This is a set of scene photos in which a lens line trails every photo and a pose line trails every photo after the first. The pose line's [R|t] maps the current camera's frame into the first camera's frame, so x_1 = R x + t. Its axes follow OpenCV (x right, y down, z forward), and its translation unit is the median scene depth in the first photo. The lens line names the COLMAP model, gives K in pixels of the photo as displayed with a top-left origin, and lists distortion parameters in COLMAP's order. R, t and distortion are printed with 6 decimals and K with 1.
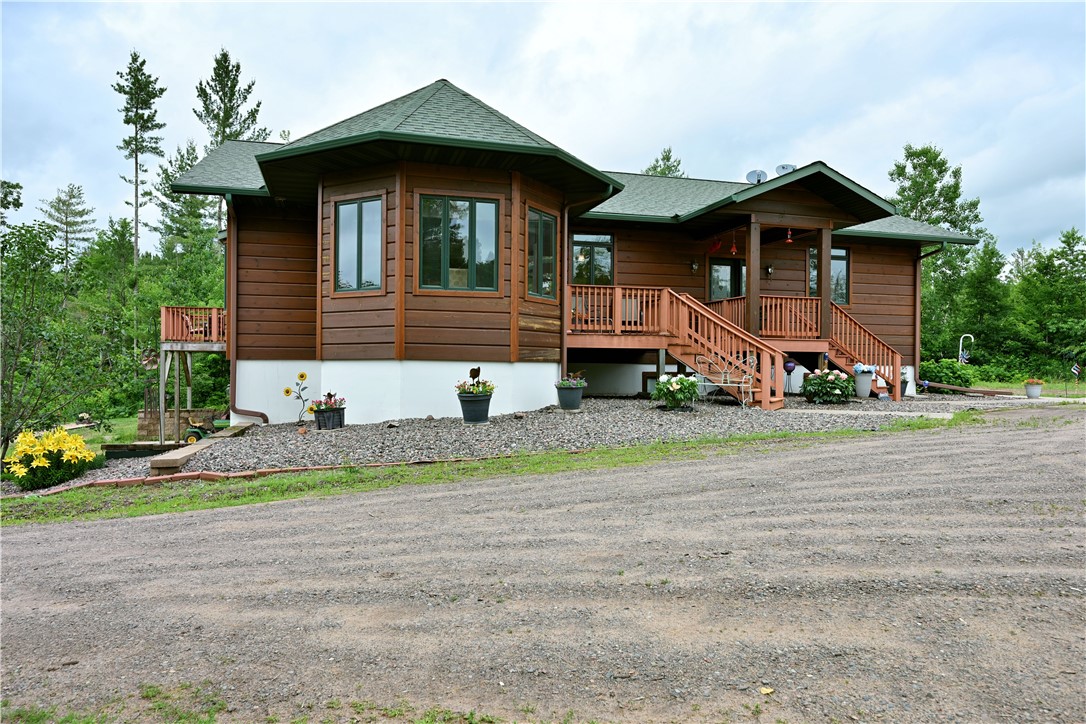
lens RADIAL K [[711.3, 0, 543.0], [0, 711.3, 362.0], [0, 0, 1]] dist [0.003151, -0.001629]
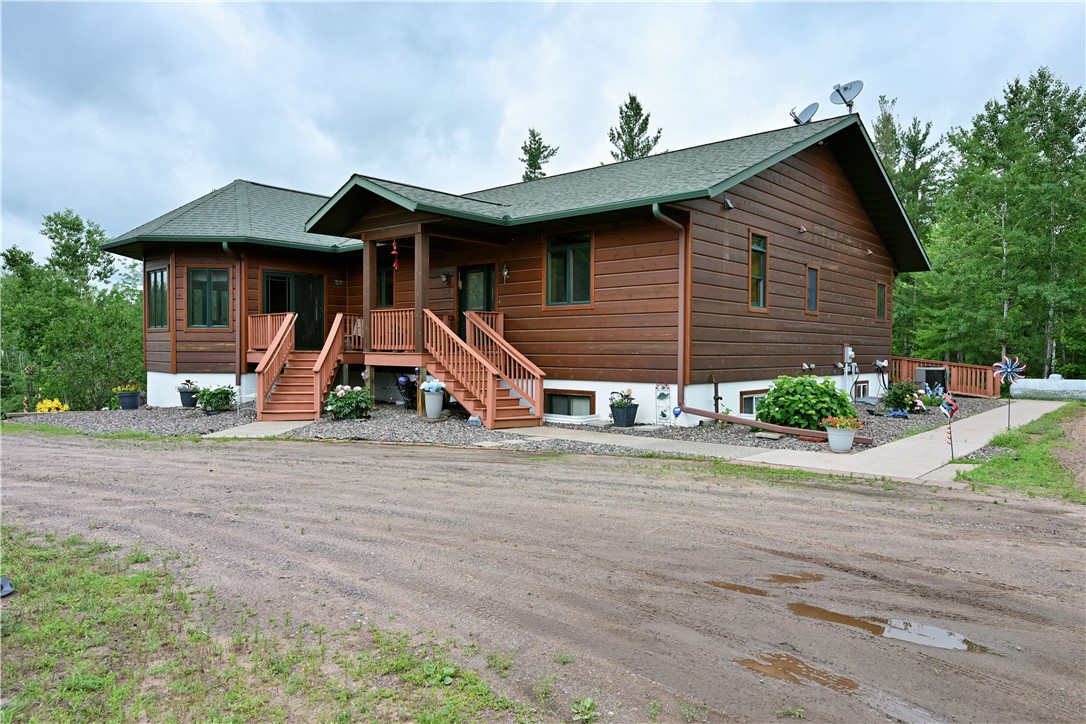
lens RADIAL K [[711.3, 0, 543.0], [0, 711.3, 362.0], [0, 0, 1]] dist [0.003151, -0.001629]
pose [[0.534074, 0.010845, -0.845368, 1.428451], [0.003543, 0.999880, 0.015065, -0.037664], [0.845430, -0.011041, 0.533972, 0.721191]]
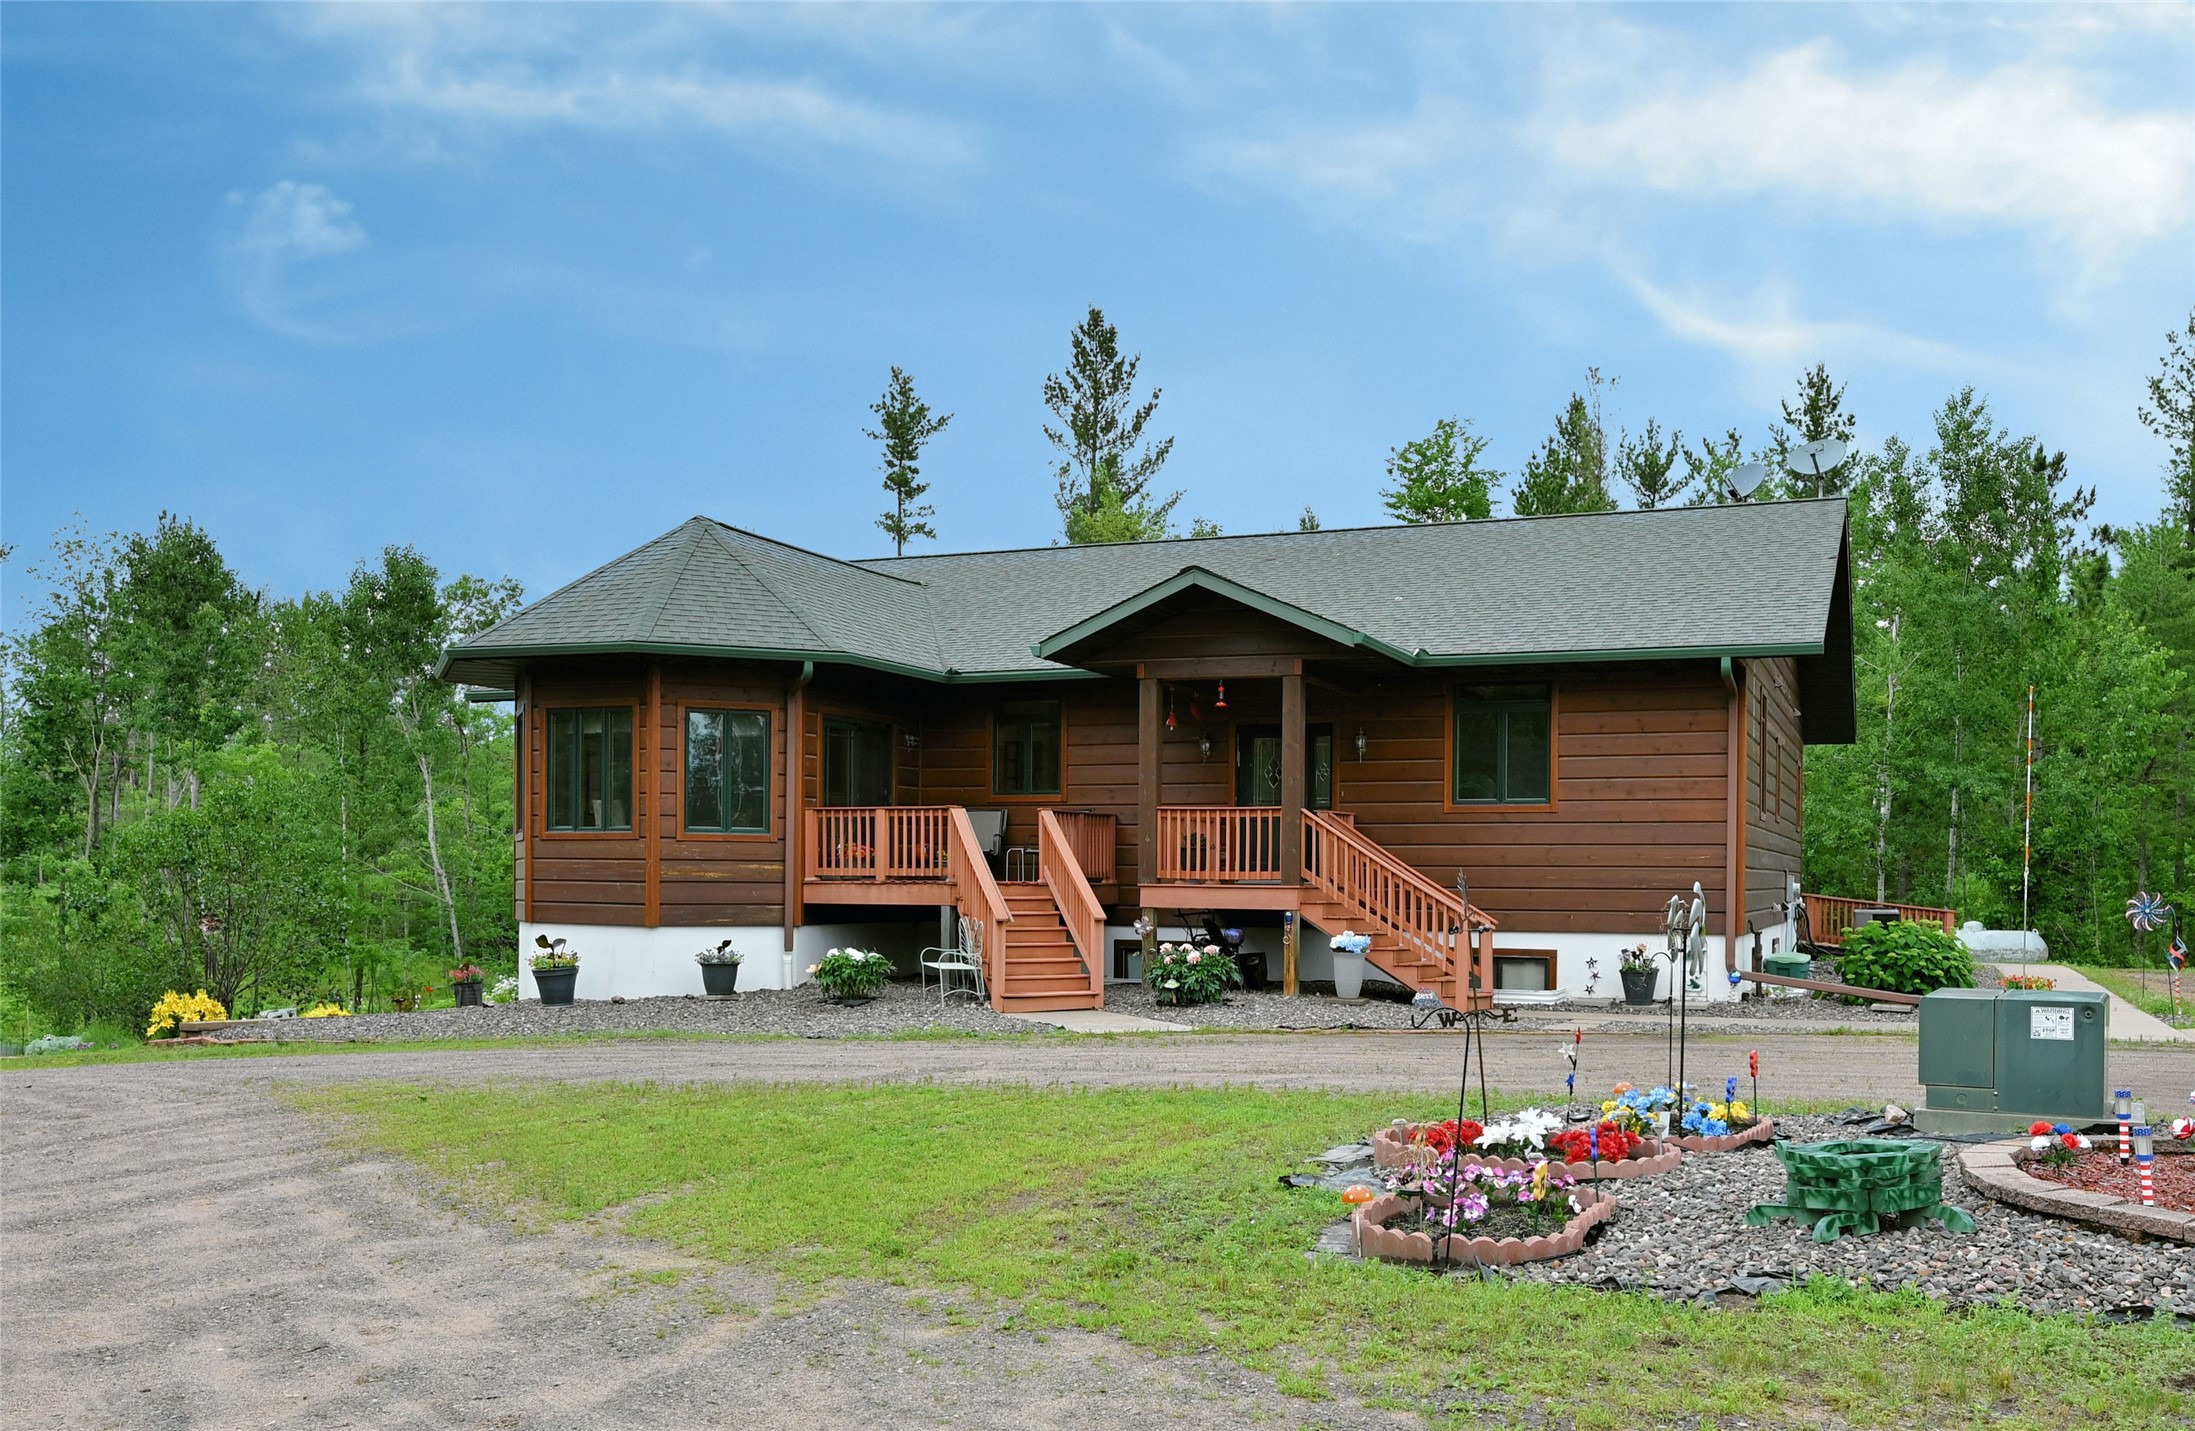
lens RADIAL K [[1887.2, 0, 1172.8], [0, 1887.2, 846.9], [0, 0, 1]] dist [0.003050, 0.001951]
pose [[0.791915, -0.011002, -0.610532, 1.331360], [0.000149, 0.999841, -0.017824, -0.039914], [0.610631, 0.014024, 0.791791, -0.182273]]
